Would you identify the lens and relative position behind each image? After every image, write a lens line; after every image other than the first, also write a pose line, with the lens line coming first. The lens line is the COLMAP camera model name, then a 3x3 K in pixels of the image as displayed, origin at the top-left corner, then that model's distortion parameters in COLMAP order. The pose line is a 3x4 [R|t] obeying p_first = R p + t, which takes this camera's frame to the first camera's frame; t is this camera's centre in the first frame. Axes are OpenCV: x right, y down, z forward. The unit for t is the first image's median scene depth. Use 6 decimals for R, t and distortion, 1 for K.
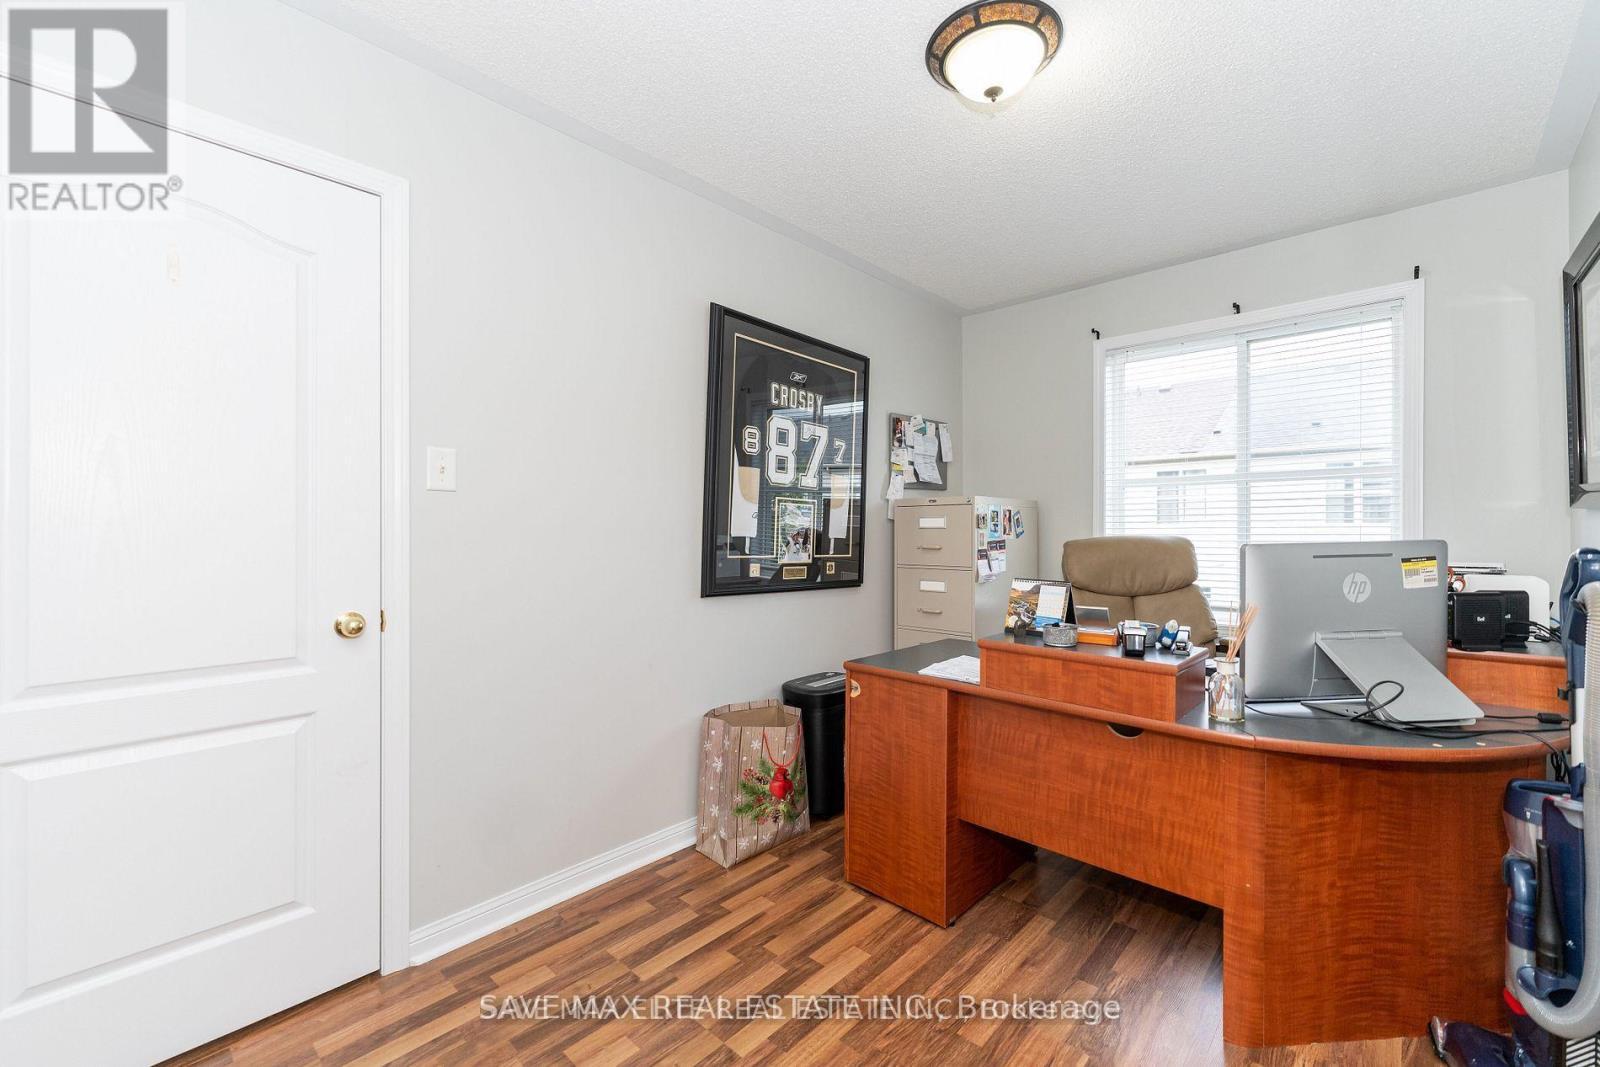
lens RADIAL K [[622.7, 0, 800.0], [0, 622.7, 533.5], [0, 0, 1]] dist [-0.000061, -0.000154]
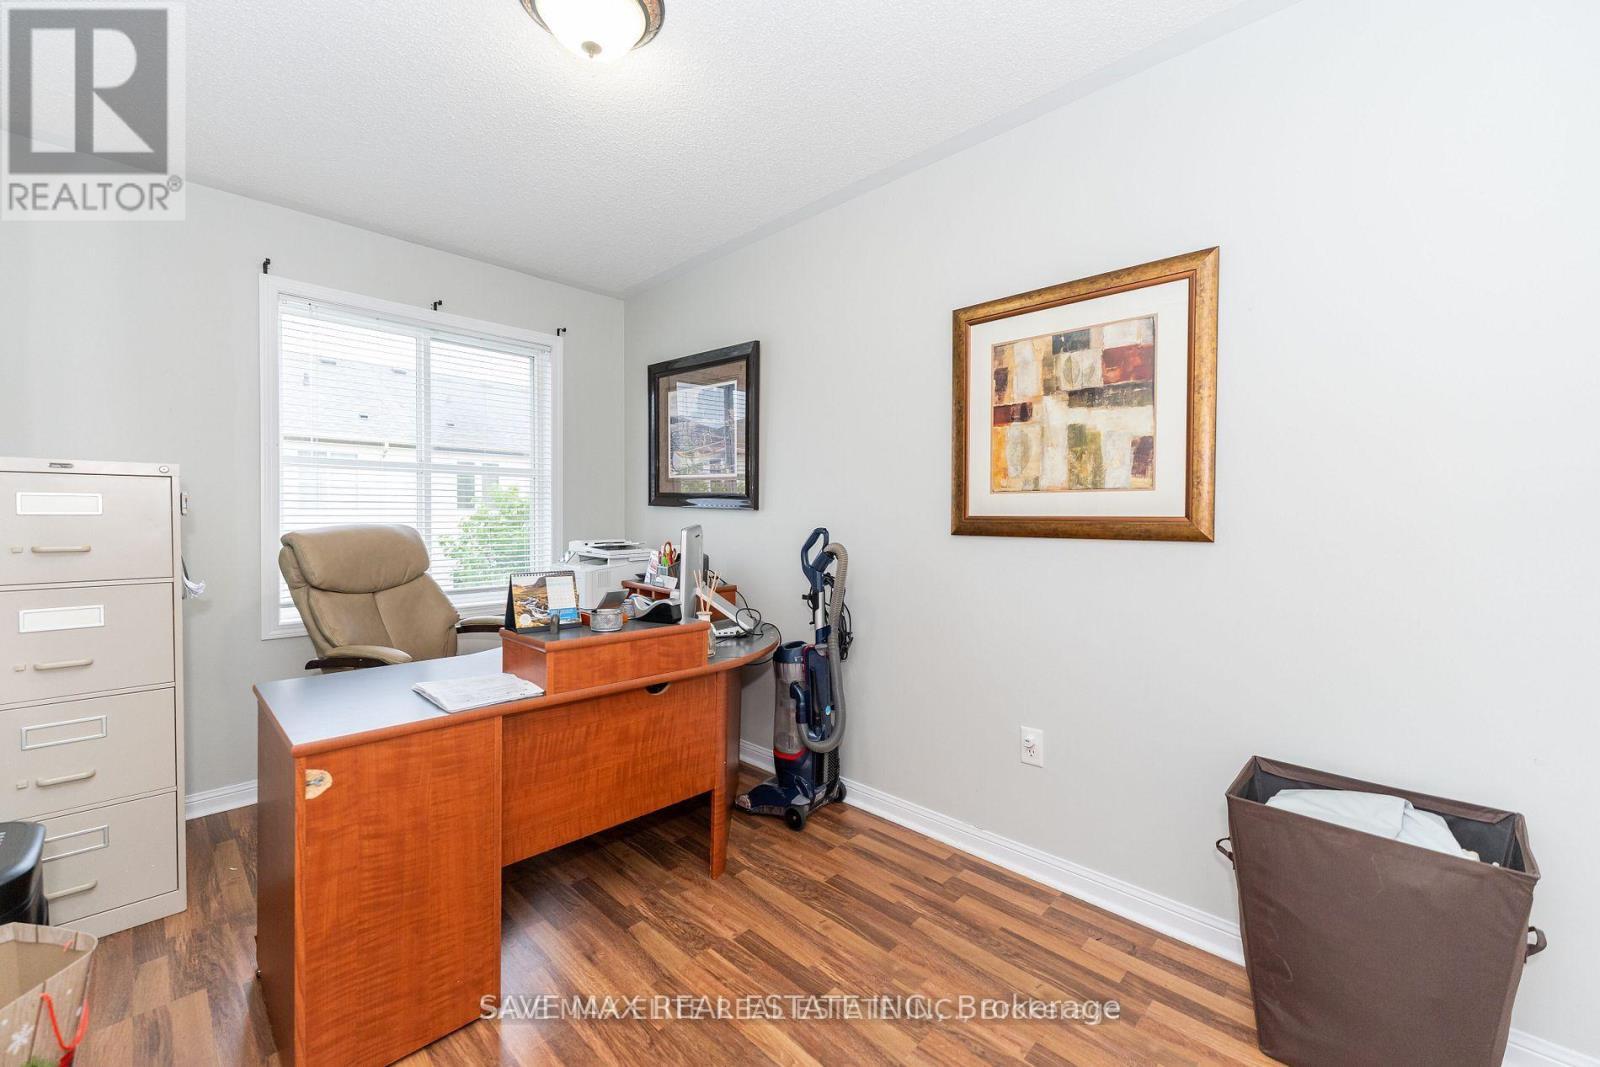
lens RADIAL K [[655.3, 0, 801.6], [0, 655.3, 519.1], [0, 0, 1]] dist [0.001065, -0.000009]
pose [[0.023198, -0.000139, 0.999731, -0.603681], [-0.000016, 1.000000, 0.000139, -0.006828], [-0.999731, -0.000019, 0.023198, 0.577822]]
